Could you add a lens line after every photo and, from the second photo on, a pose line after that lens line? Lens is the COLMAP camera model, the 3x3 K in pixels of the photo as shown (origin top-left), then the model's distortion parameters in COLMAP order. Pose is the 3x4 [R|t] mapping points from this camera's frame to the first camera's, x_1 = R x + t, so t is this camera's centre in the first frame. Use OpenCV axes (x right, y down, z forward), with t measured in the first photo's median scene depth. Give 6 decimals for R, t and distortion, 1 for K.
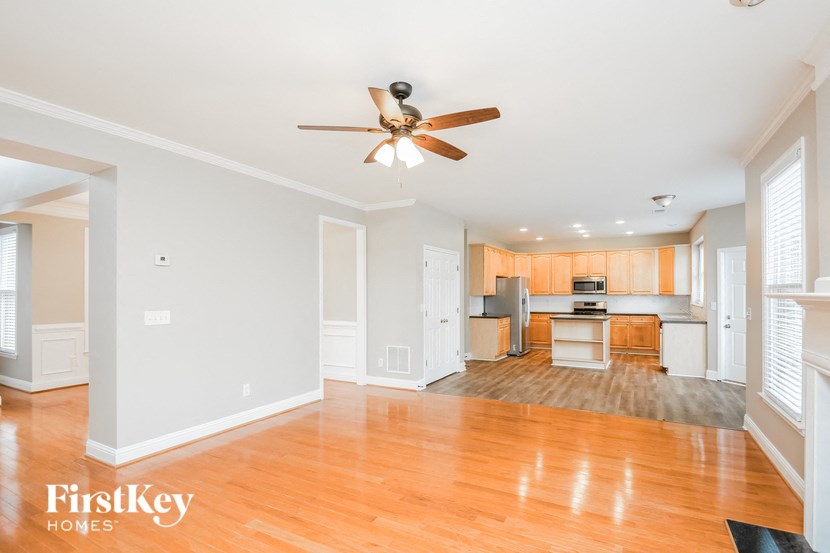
lens RADIAL K [[412.7, 0, 413.6], [0, 412.7, 283.3], [0, 0, 1]] dist [-0.002101, -0.000332]
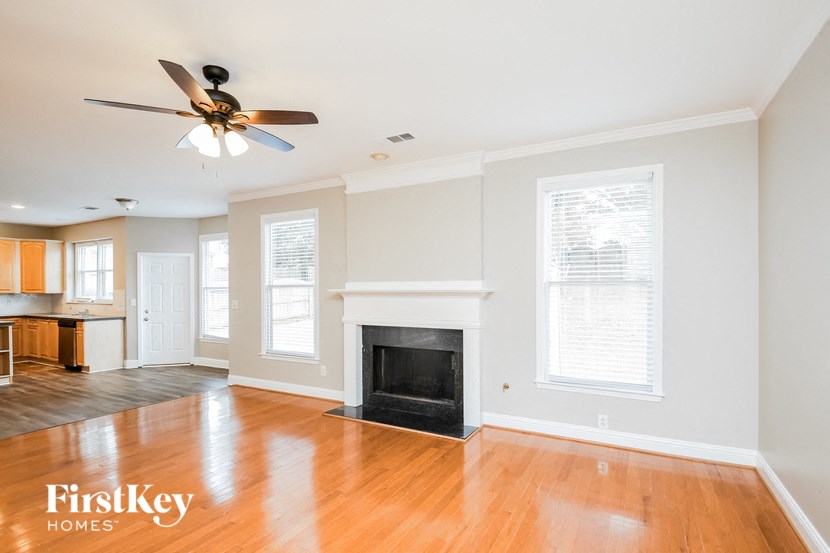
lens RADIAL K [[412.7, 0, 413.6], [0, 412.7, 283.3], [0, 0, 1]] dist [-0.002101, -0.000332]
pose [[-0.000831, 0.018213, 0.999834, -0.404028], [-0.019195, 0.999650, -0.018226, 0.008598], [-0.999815, -0.019207, -0.000481, 0.228413]]
